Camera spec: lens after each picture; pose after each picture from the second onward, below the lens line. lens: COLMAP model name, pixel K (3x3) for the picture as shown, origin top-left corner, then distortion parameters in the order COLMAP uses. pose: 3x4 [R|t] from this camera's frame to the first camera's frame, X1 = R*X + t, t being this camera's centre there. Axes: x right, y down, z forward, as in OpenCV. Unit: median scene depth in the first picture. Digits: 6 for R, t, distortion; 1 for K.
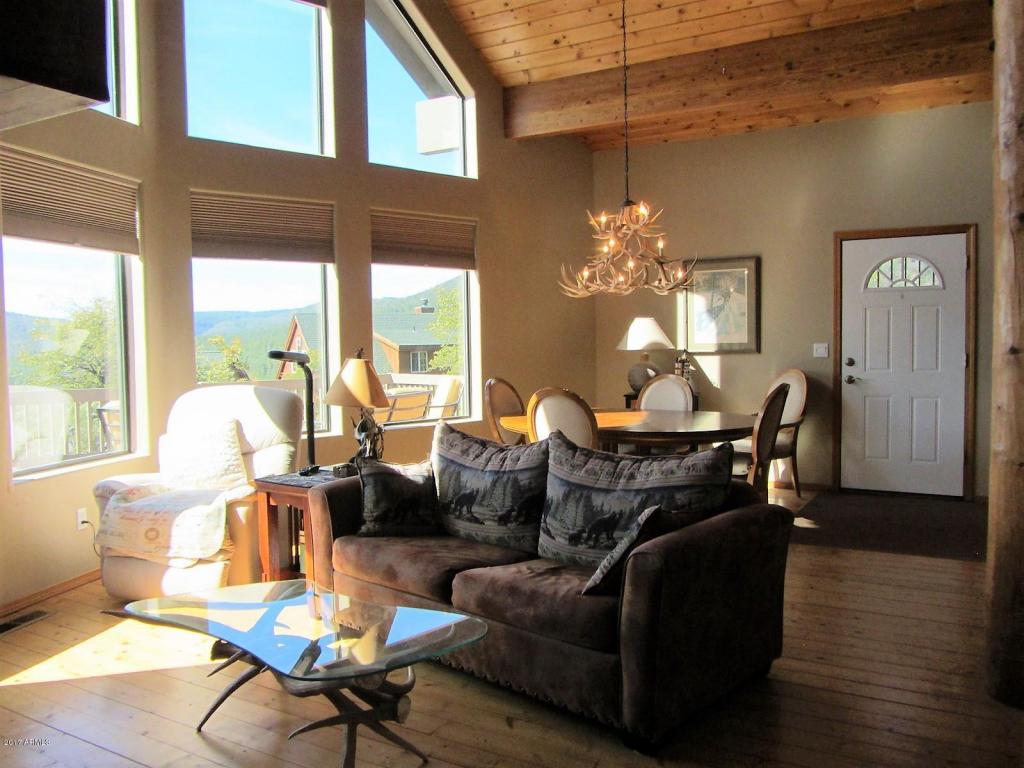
lens RADIAL K [[824.7, 0, 549.7], [0, 824.7, 380.7], [0, 0, 1]] dist [-0.025018, 0.002344]
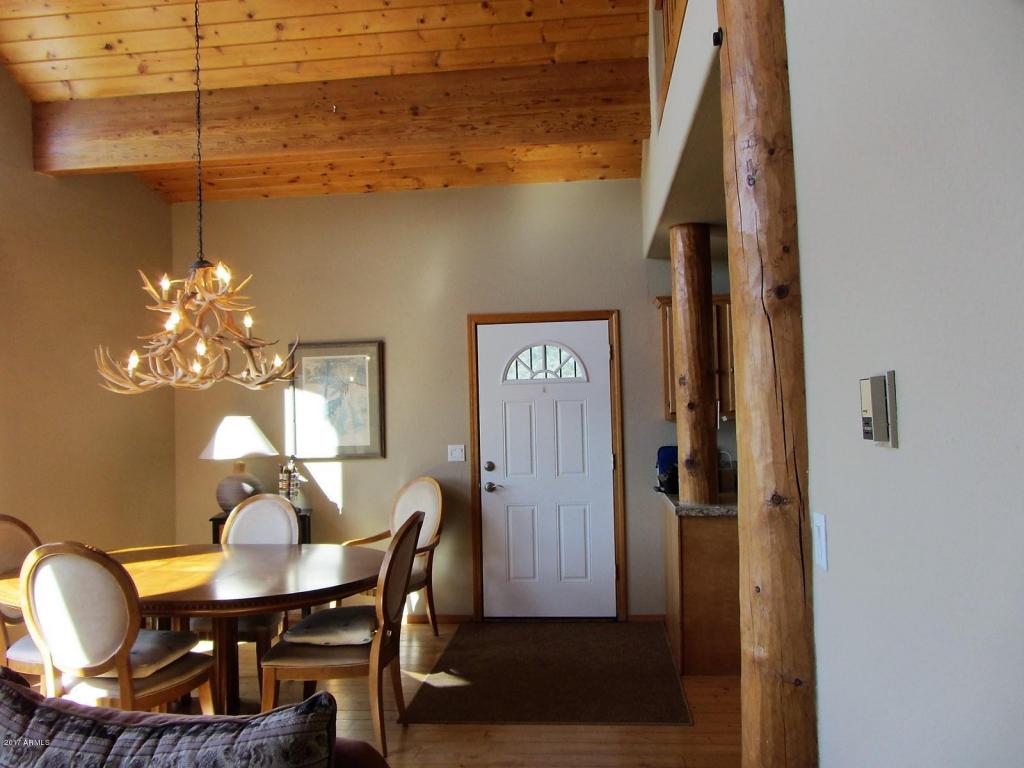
lens RADIAL K [[858.3, 0, 512.0], [0, 858.3, 384.0], [0, 0, 1]] dist [-0.034091, 0.010726]
pose [[0.922977, 0.004363, 0.384831, 0.051587], [0.033042, 0.995345, -0.090532, -0.030210], [-0.383435, 0.096274, 0.918536, 0.193279]]
